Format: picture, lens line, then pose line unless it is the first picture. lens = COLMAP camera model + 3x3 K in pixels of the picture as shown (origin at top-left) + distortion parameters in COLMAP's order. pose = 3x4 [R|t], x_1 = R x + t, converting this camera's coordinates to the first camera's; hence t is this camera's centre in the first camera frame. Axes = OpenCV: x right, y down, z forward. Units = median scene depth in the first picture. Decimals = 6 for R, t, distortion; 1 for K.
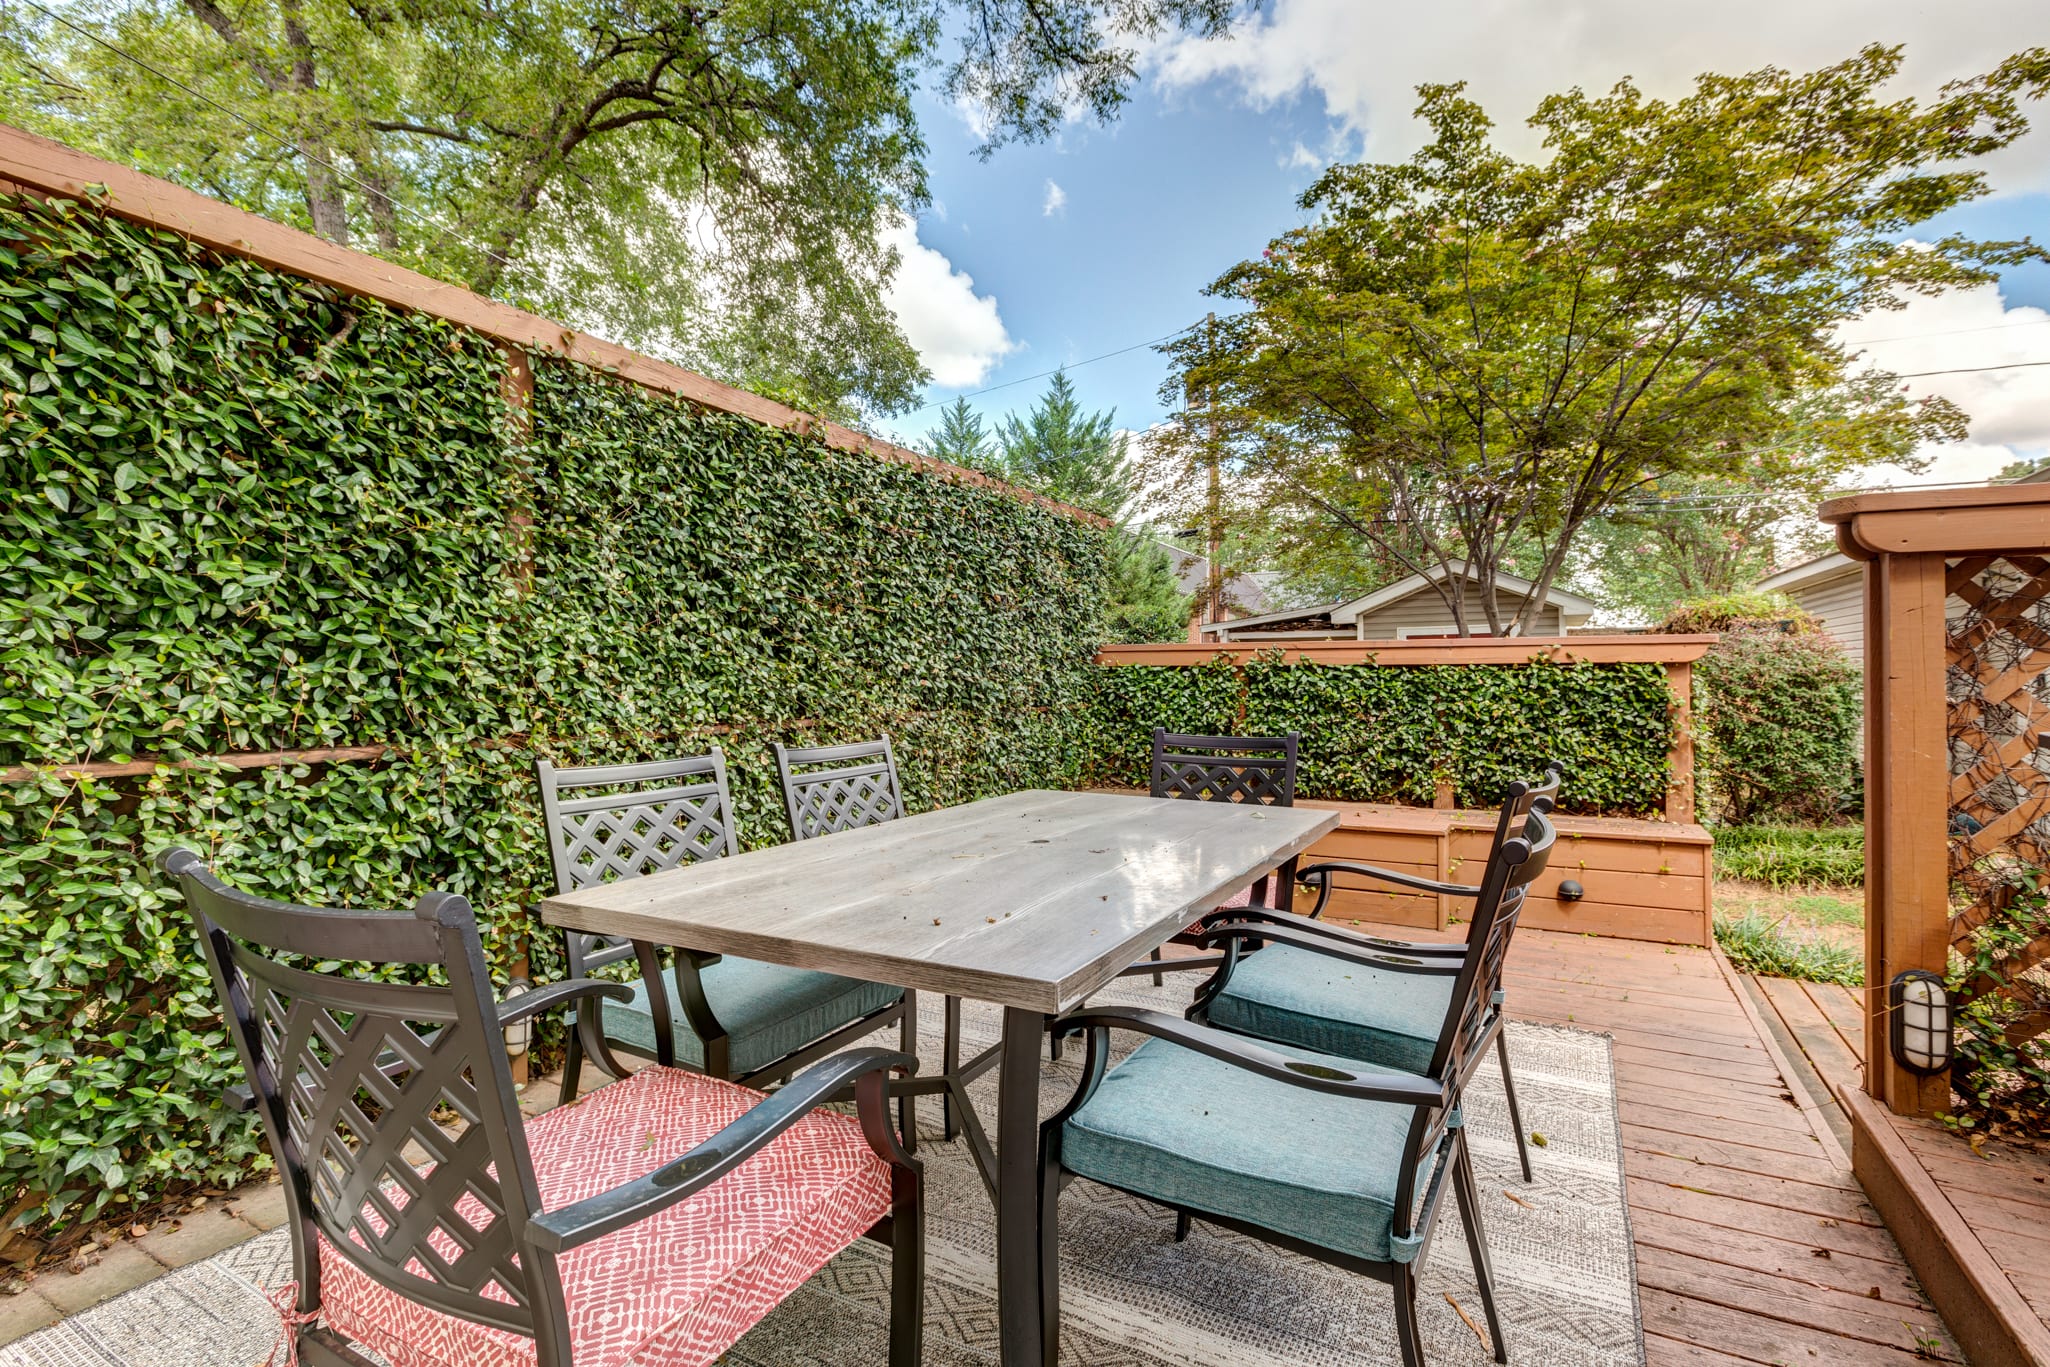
lens RADIAL K [[944.7, 0, 1022.1], [0, 944.7, 694.8], [0, 0, 1]] dist [-0.001118, -0.000902]
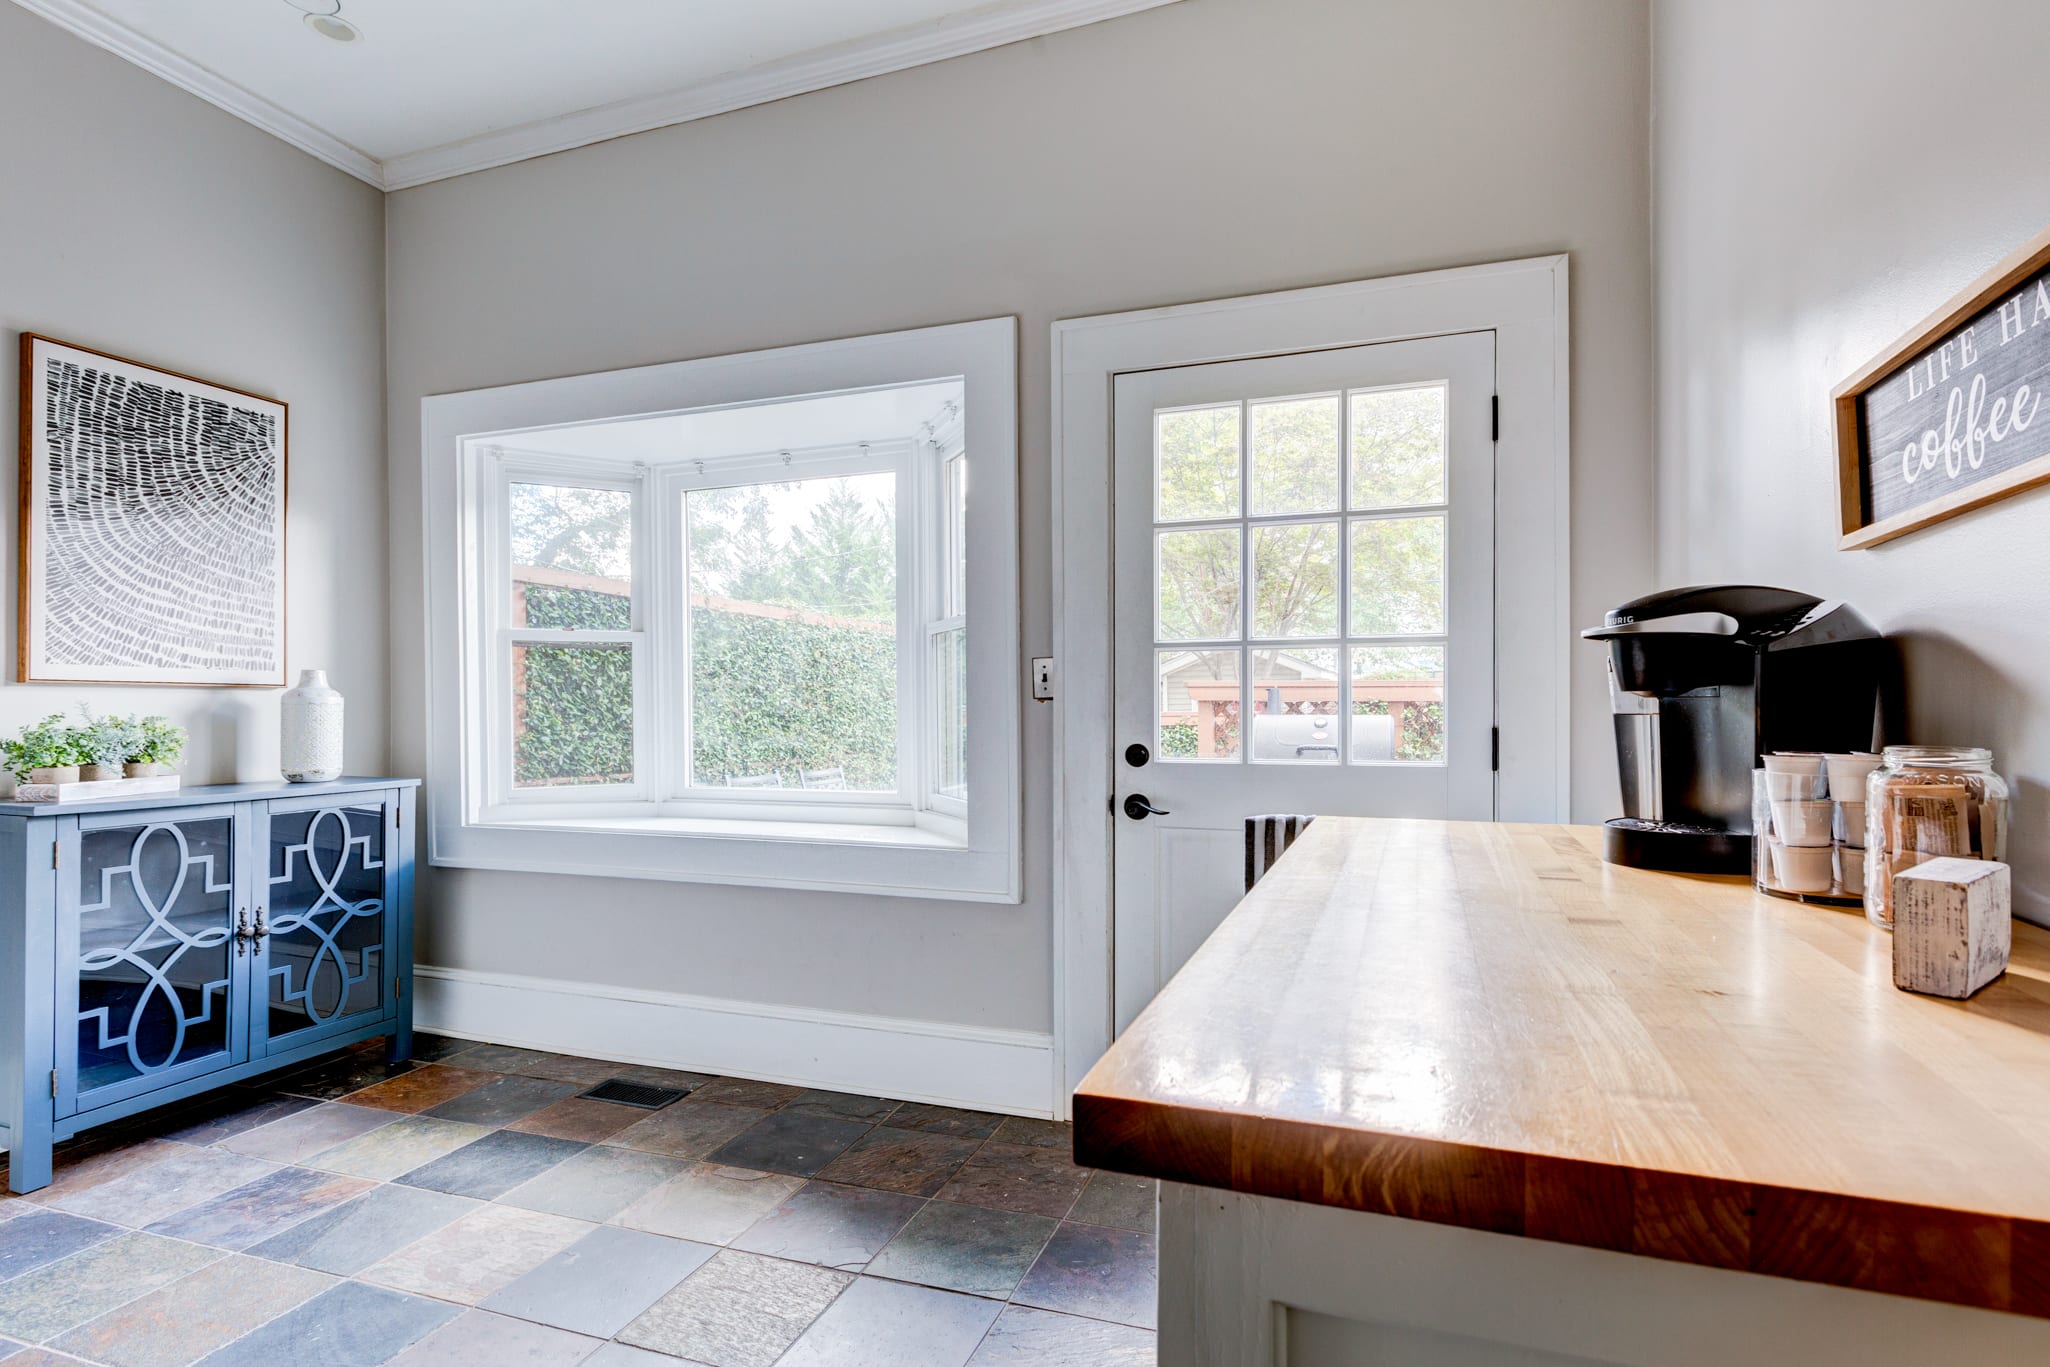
lens RADIAL K [[944.7, 0, 1022.1], [0, 944.7, 694.8], [0, 0, 1]] dist [-0.001118, -0.000902]
pose [[0.993254, -0.002098, 0.115937, 0.024021], [0.006353, 0.999319, -0.036344, -0.036467], [-0.115782, 0.036836, 0.992591, -1.113897]]
